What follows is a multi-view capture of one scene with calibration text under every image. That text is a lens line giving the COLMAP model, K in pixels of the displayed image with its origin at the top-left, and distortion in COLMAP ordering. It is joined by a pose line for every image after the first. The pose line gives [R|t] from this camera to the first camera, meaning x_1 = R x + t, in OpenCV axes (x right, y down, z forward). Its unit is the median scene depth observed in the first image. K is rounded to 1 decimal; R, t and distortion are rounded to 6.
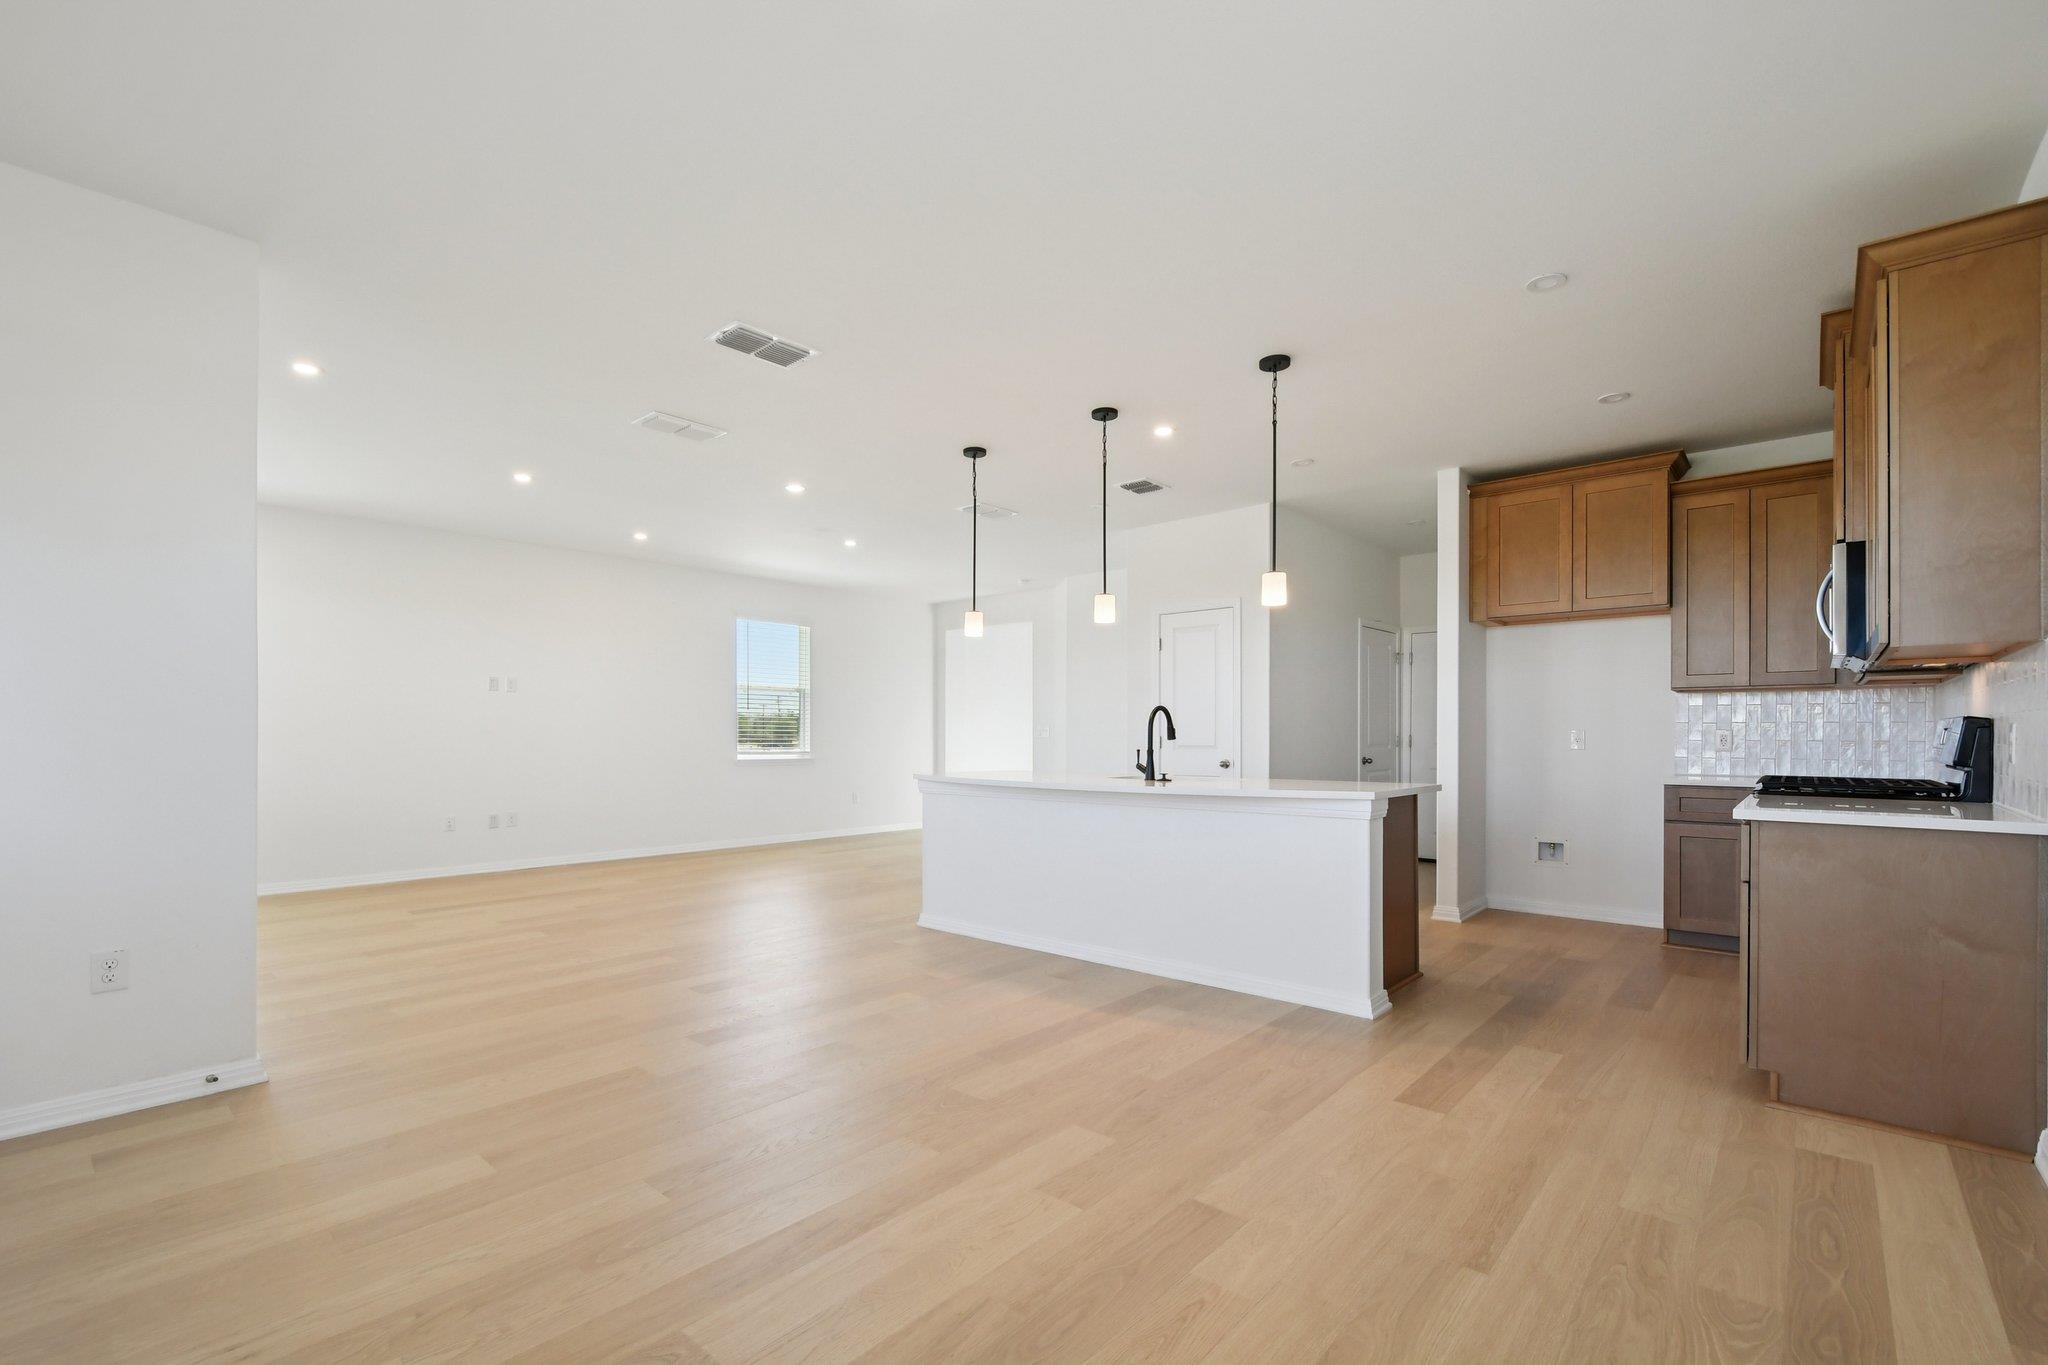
lens RADIAL K [[904.1, 0, 1017.8], [0, 904.1, 741.9], [0, 0, 1]] dist [0.002525, -0.003419]
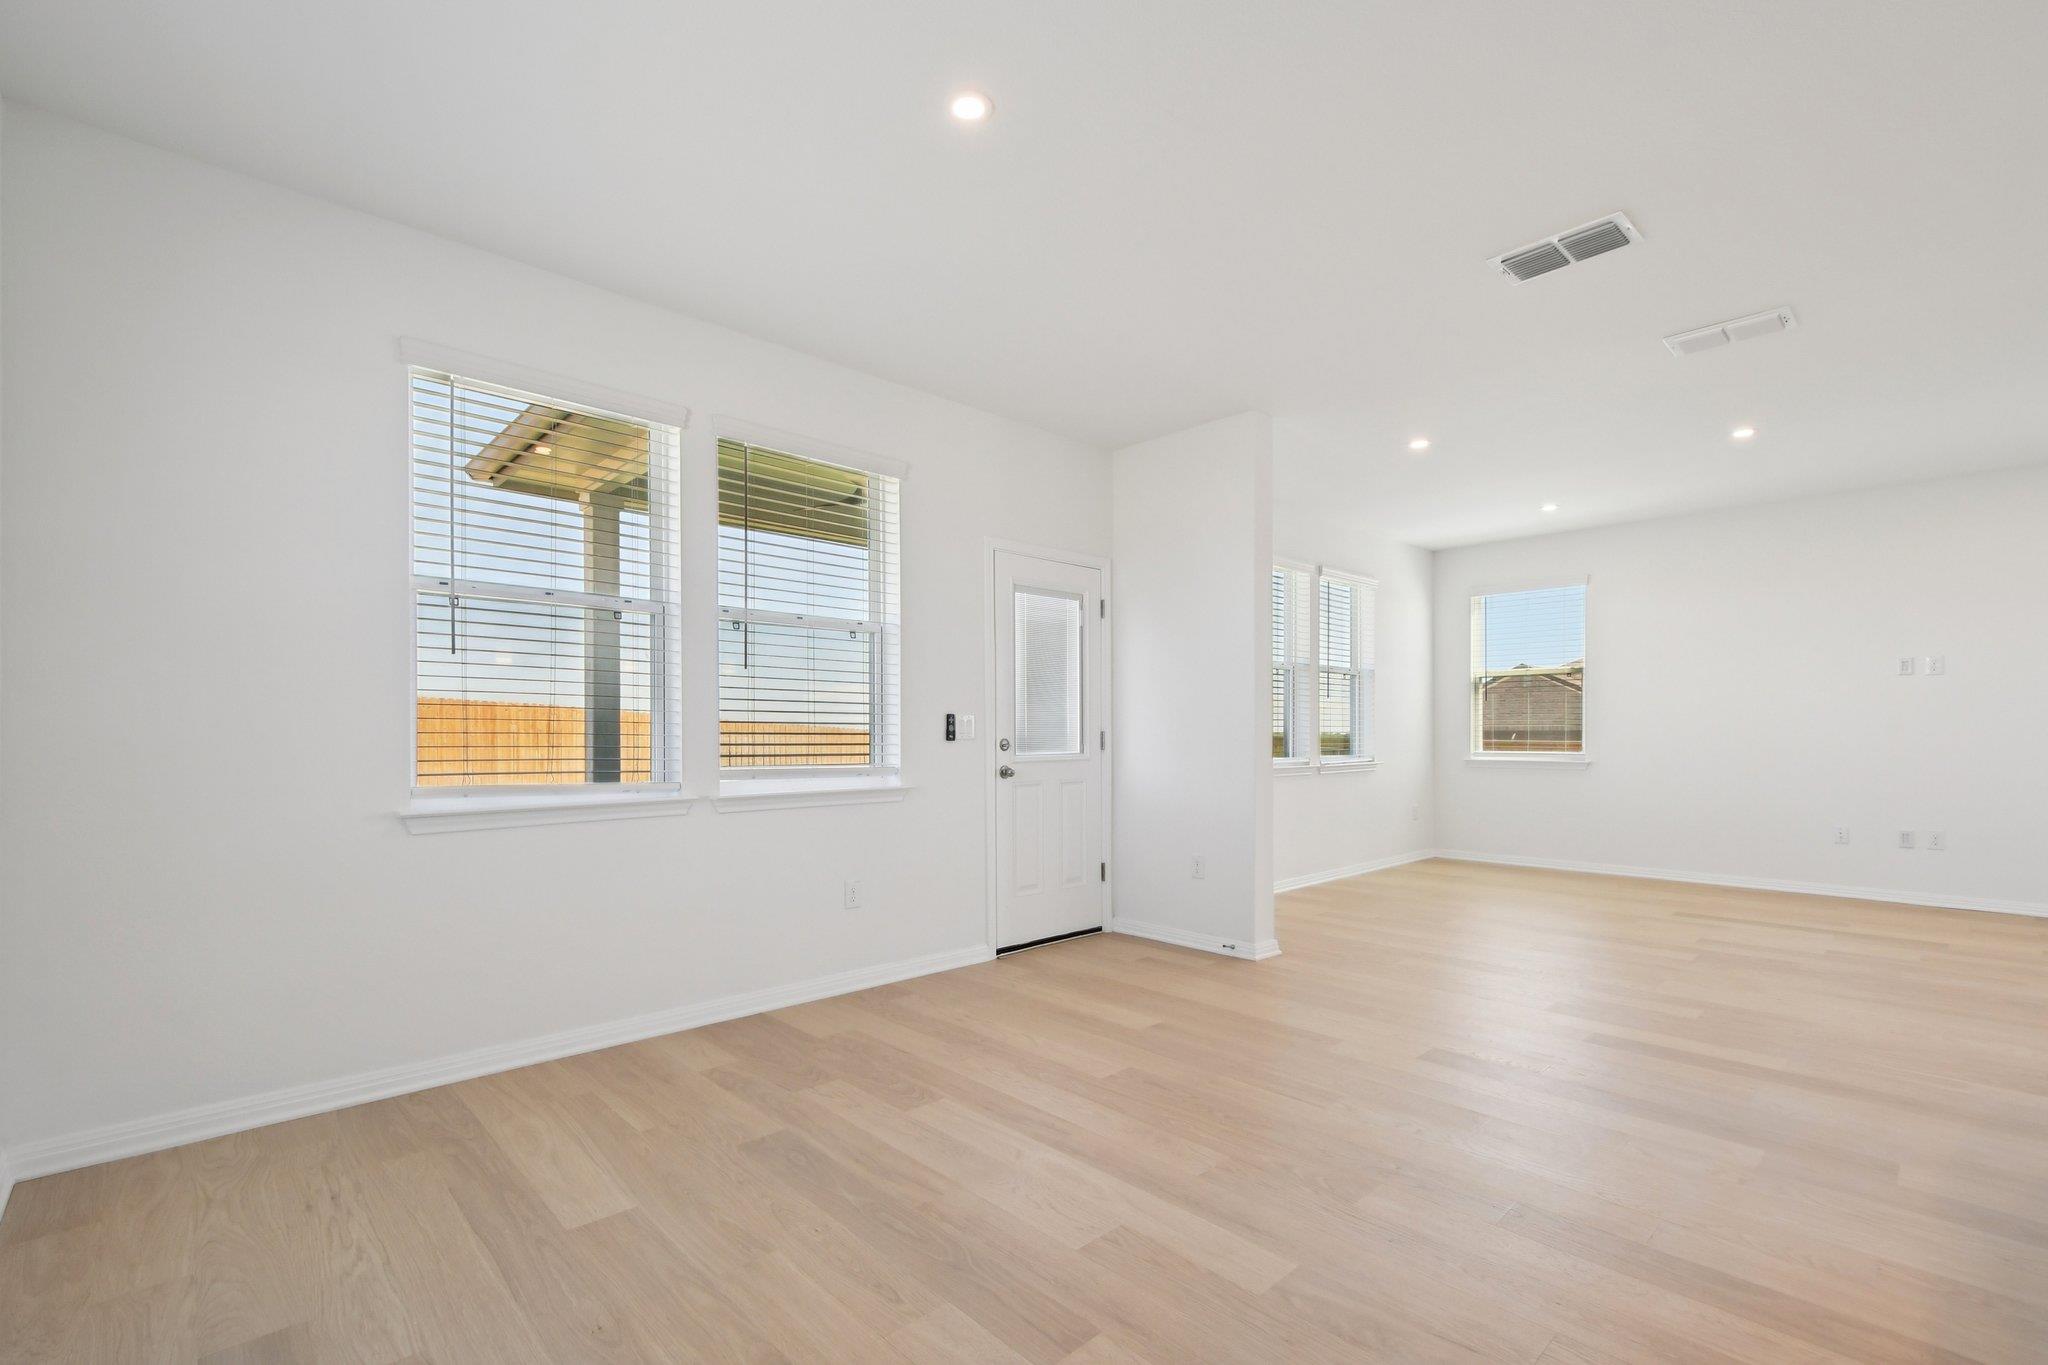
lens RADIAL K [[904.1, 0, 1008.0], [0, 904.1, 735.6], [0, 0, 1]] dist [0.002525, -0.003419]
pose [[-0.095510, 0.002658, -0.995425, 0.453885], [-0.005432, 0.999980, 0.003191, -0.002653], [0.995414, 0.005712, -0.095493, 0.465744]]
